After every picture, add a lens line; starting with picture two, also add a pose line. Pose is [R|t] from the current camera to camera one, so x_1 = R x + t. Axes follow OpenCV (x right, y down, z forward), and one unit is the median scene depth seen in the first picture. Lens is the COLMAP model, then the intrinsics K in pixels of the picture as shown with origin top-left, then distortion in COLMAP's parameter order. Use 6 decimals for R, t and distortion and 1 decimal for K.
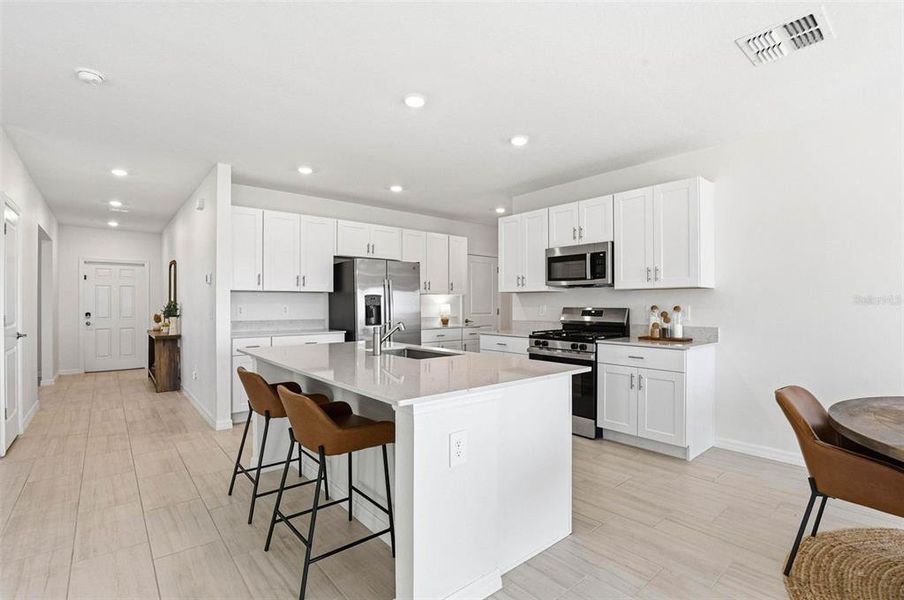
lens RADIAL K [[420.0, 0, 458.1], [0, 420.0, 303.8], [0, 0, 1]] dist [-0.037514, 0.006494]
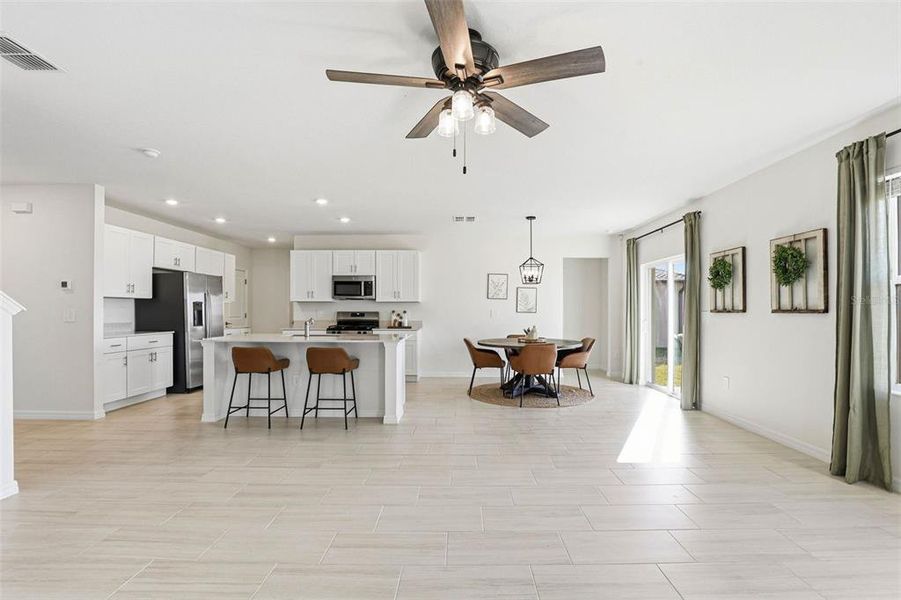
lens RADIAL K [[418.6, 0, 454.8], [0, 418.6, 306.3], [0, 0, 1]] dist [-0.037514, 0.006494]
pose [[0.660656, 0.008946, 0.750635, -0.692842], [-0.002114, 0.999947, -0.010058, 0.003375], [-0.750686, 0.005058, 0.660640, -0.429557]]
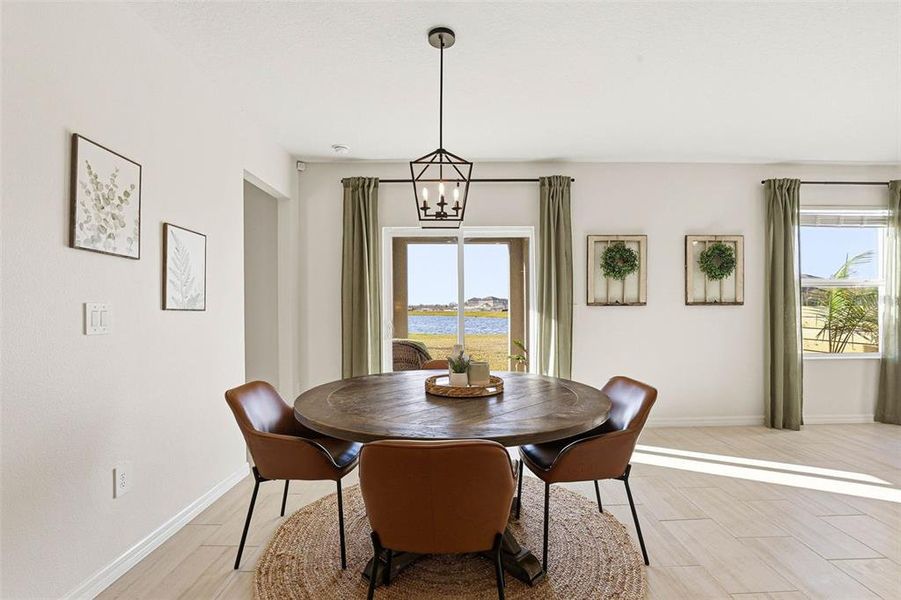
lens RADIAL K [[418.6, 0, 455.9], [0, 418.6, 309.0], [0, 0, 1]] dist [-0.037514, 0.006494]
pose [[-0.763665, 0.002349, 0.645608, 0.185375], [0.005968, 0.999976, 0.003422, 0.008696], [-0.645585, 0.006466, -0.763661, 0.644958]]
